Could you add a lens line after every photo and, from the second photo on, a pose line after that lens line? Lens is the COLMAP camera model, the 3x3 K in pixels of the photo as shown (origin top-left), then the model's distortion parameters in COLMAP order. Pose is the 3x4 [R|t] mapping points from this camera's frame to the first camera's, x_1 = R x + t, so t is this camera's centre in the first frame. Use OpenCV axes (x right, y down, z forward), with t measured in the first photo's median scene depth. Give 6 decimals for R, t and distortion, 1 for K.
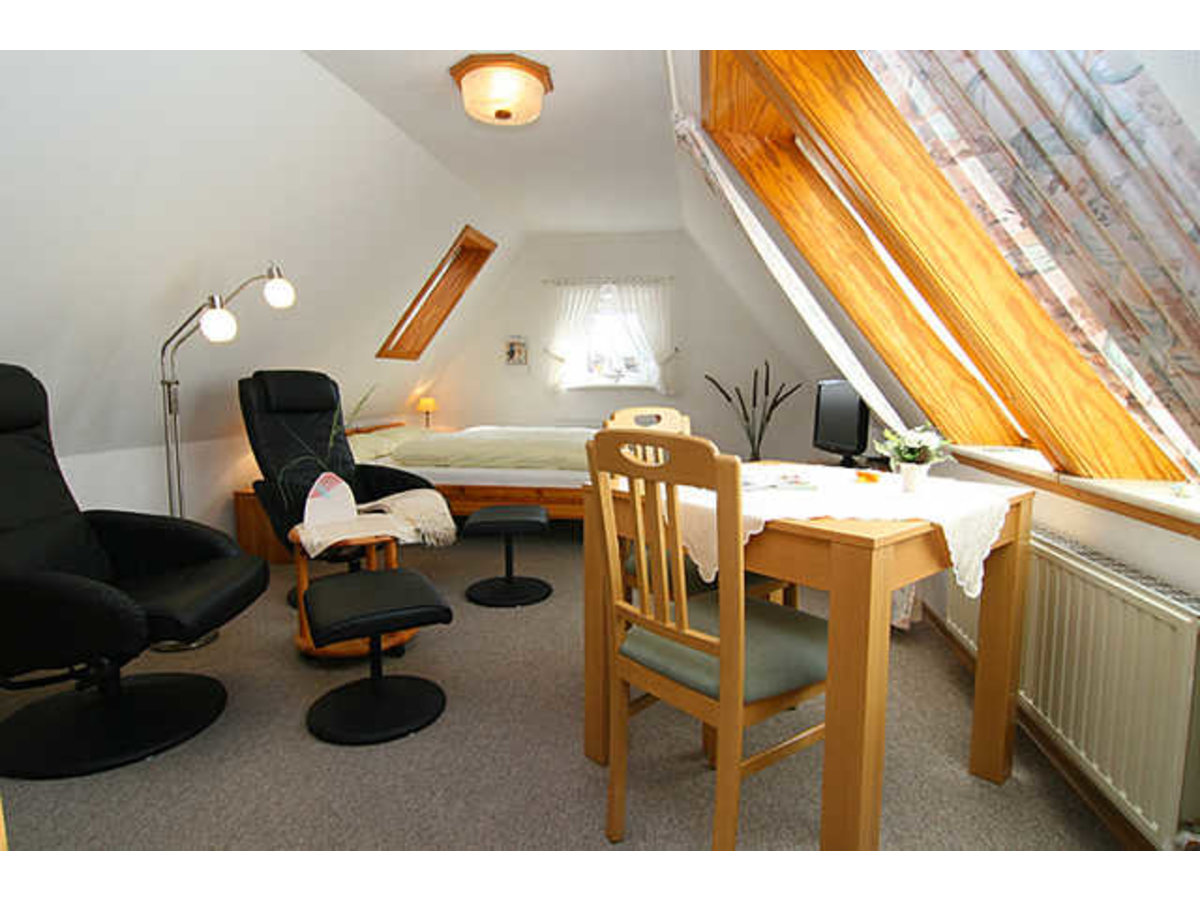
lens RADIAL K [[672.6, 0, 600.0], [0, 672.6, 450.0], [0, 0, 1]] dist [-0.001426, -0.000436]
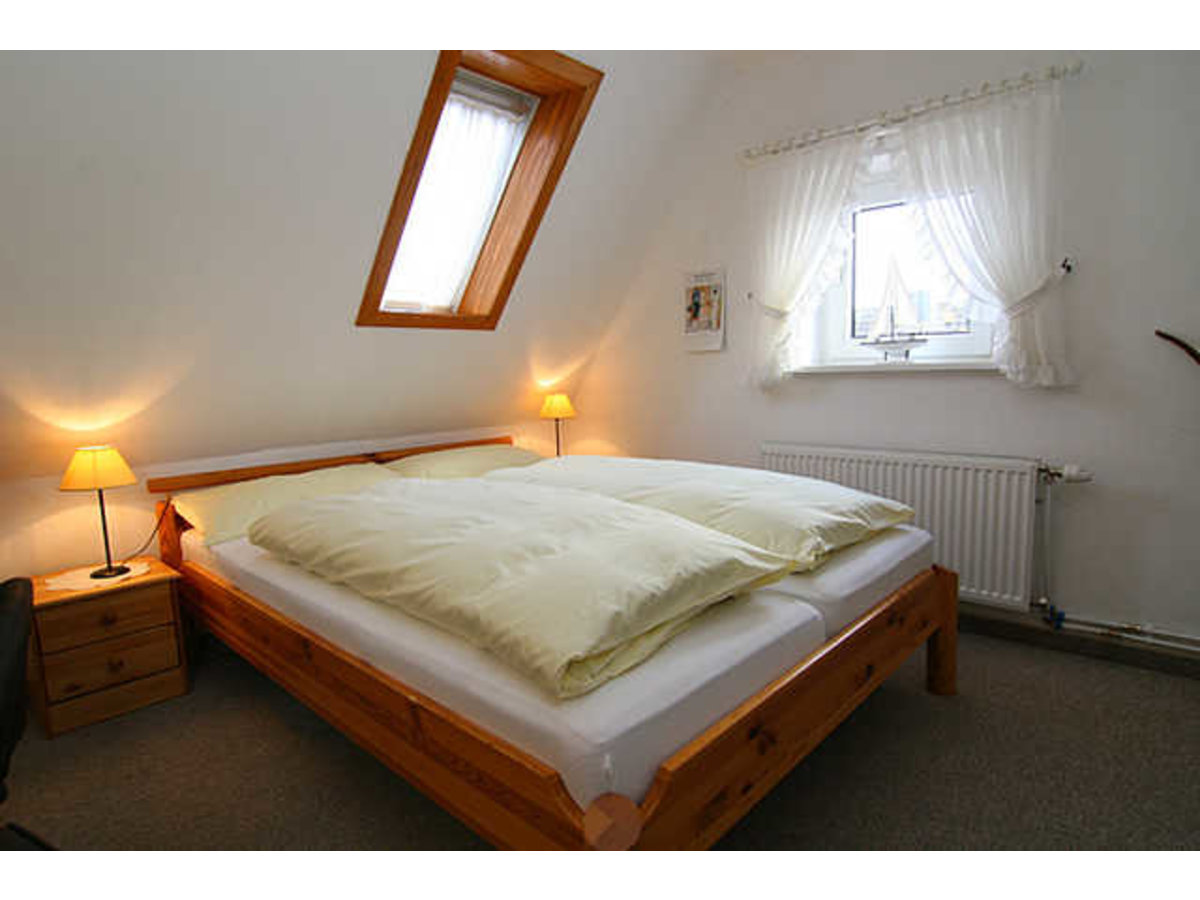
lens RADIAL K [[672.6, 0, 600.0], [0, 672.6, 450.0], [0, 0, 1]] dist [-0.001426, -0.000436]
pose [[0.858021, 0.038458, -0.512172, 0.081767], [-0.019392, 0.998907, 0.042520, -0.054168], [0.513248, -0.026551, 0.857830, 0.510586]]
